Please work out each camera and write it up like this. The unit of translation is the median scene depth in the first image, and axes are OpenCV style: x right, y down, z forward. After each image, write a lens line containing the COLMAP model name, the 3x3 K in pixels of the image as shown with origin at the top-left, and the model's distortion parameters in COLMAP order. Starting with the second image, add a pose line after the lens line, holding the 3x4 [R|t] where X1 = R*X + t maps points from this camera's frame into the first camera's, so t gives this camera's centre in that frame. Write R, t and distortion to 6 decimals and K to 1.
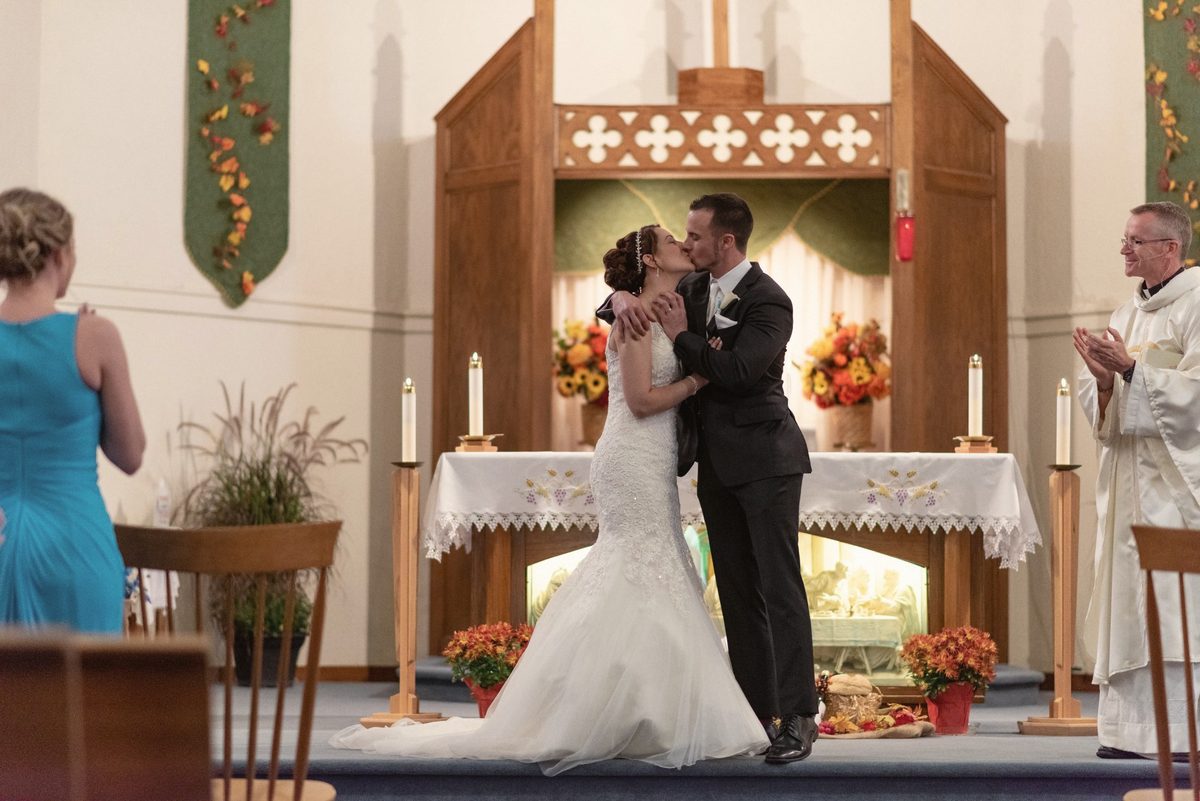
lens RADIAL K [[3061.8, 0, 600.0], [0, 3061.8, 400.5], [0, 0, 1]] dist [0.036325, 0.391955]
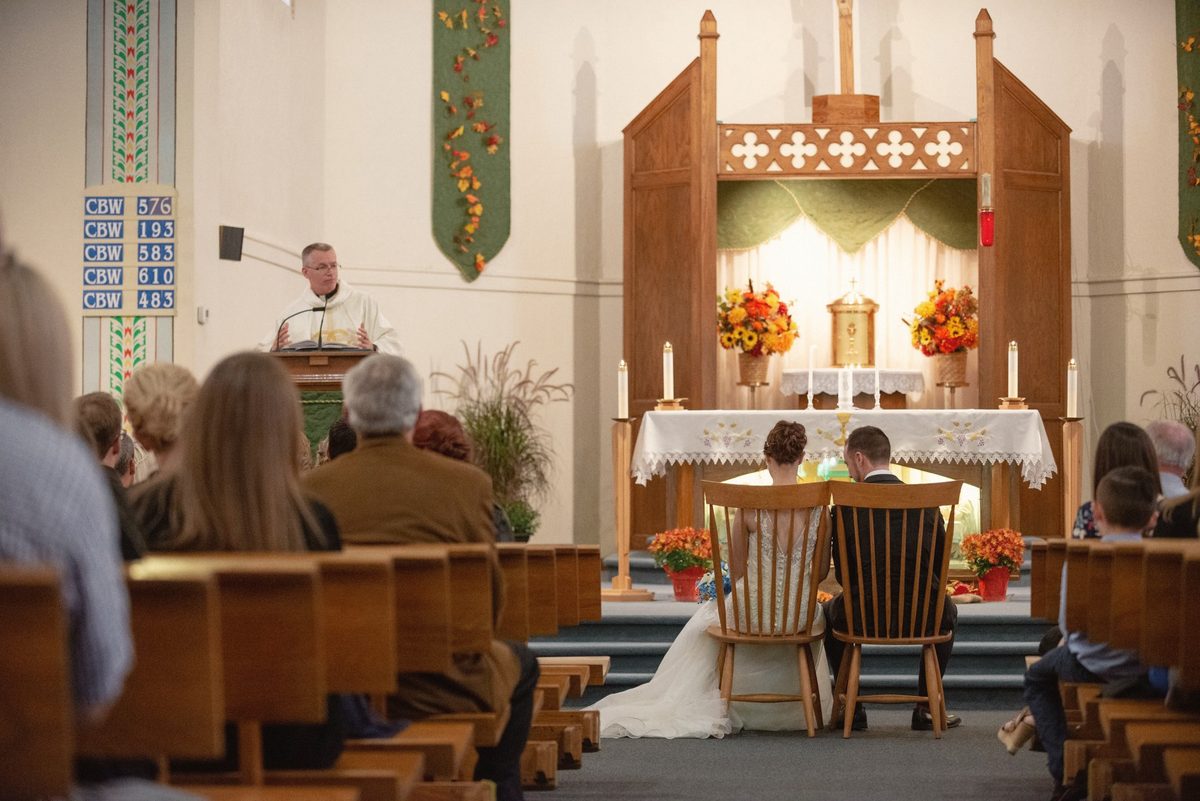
lens RADIAL K [[3474.2, 0, 600.0], [0, 3474.2, 400.5], [0, 0, 1]] dist [-0.052868, 0.214145]
pose [[0.999004, -0.006551, -0.044140, -0.000216], [0.008353, 0.999134, 0.040767, -0.040240], [0.043835, -0.041095, 0.998193, -0.471136]]
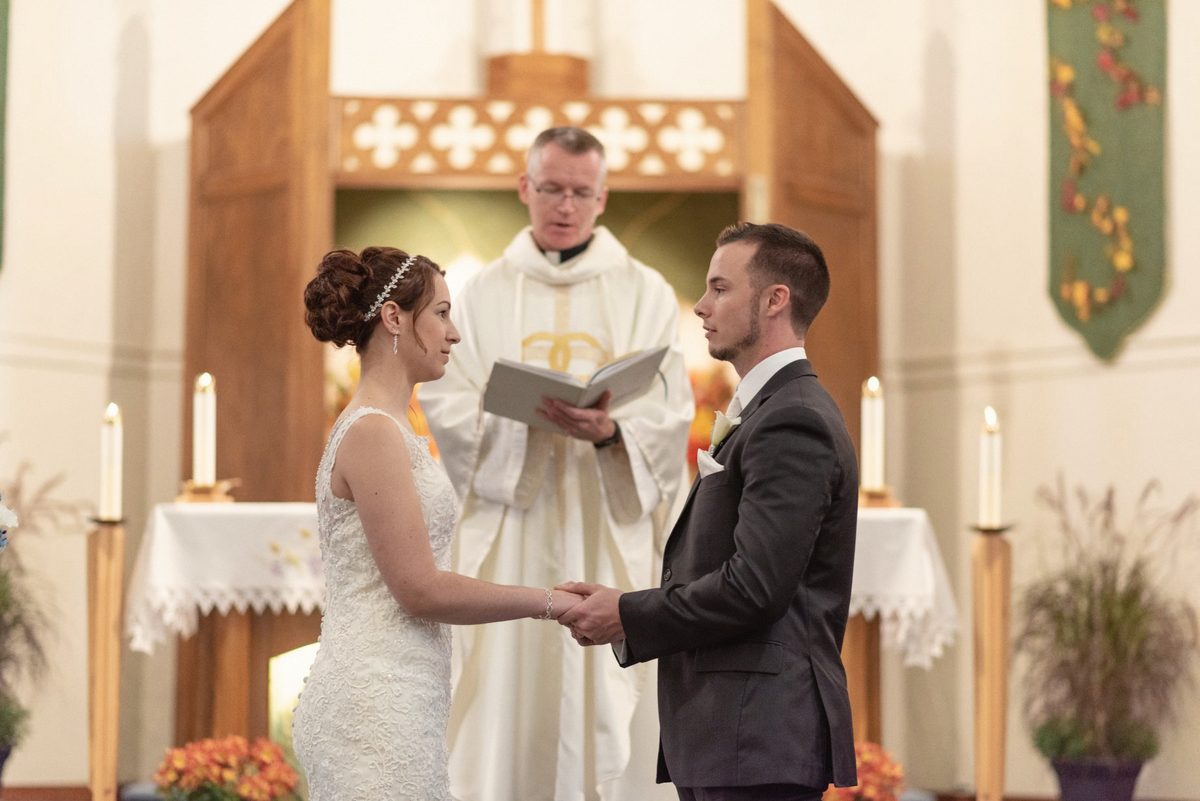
lens RADIAL K [[3061.8, 0, 600.0], [0, 3061.8, 400.5], [0, 0, 1]] dist [0.036325, 0.391955]
pose [[0.998156, 0.008330, 0.060133, 0.007640], [-0.006450, 0.999486, -0.031389, 0.010178], [-0.060363, 0.030943, 0.997697, 0.184610]]
